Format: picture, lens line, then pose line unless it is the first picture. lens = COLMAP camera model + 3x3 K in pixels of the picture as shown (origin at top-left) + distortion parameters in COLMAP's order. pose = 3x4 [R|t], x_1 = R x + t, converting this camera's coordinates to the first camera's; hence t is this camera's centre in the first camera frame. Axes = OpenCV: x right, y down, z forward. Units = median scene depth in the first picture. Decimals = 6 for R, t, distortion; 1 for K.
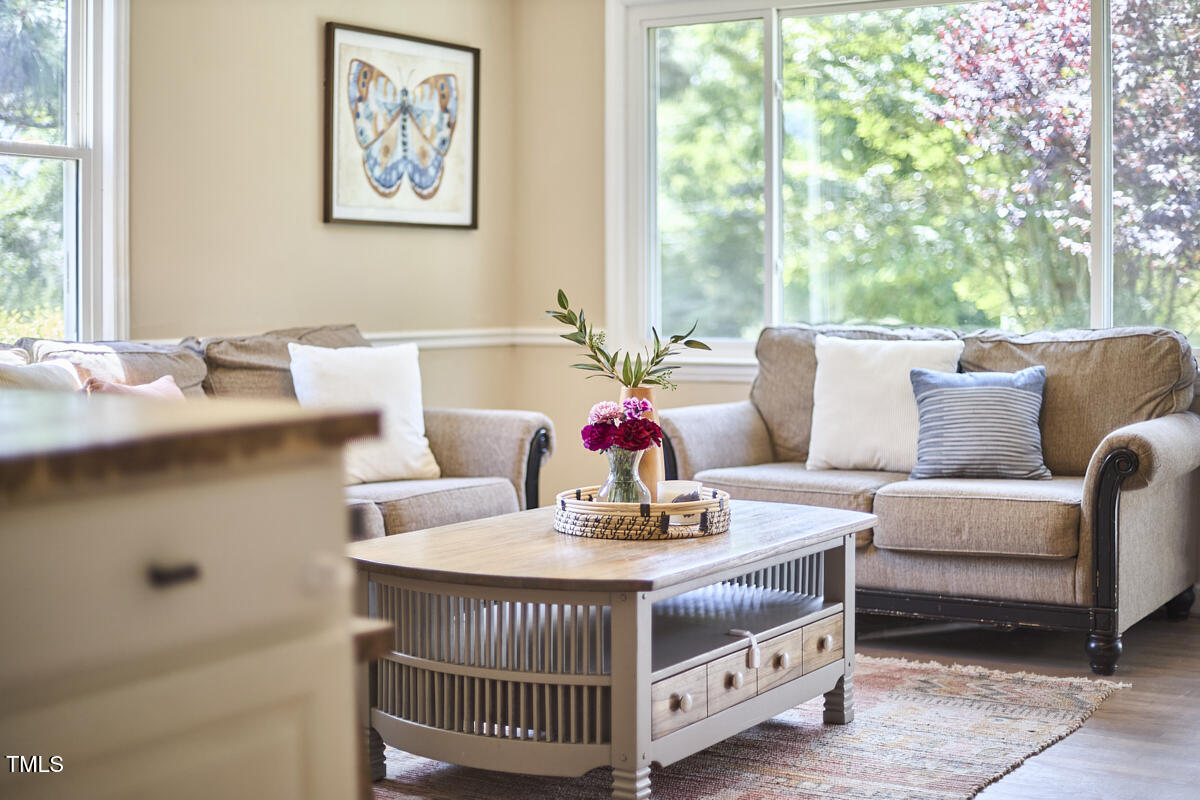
lens RADIAL K [[1758.0, 0, 602.1], [0, 1758.0, 332.0], [0, 0, 1]] dist [-0.163059, 0.078245]
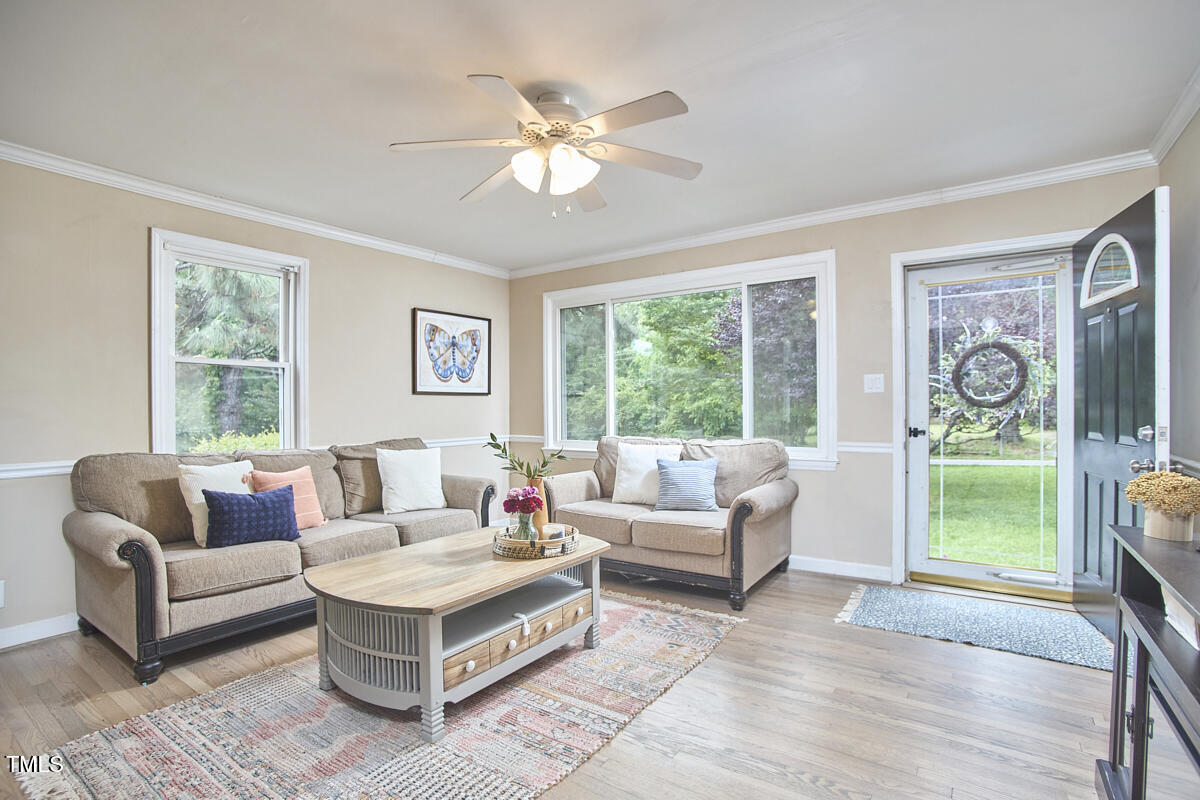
lens RADIAL K [[588.9, 0, 597.3], [0, 588.9, 411.4], [0, 0, 1]] dist [-0.091422, 0.040720]
pose [[0.999232, -0.007087, -0.038525, 0.130101], [0.006538, 0.999876, -0.014345, -0.028067], [0.038622, 0.014082, 0.999155, 0.250847]]
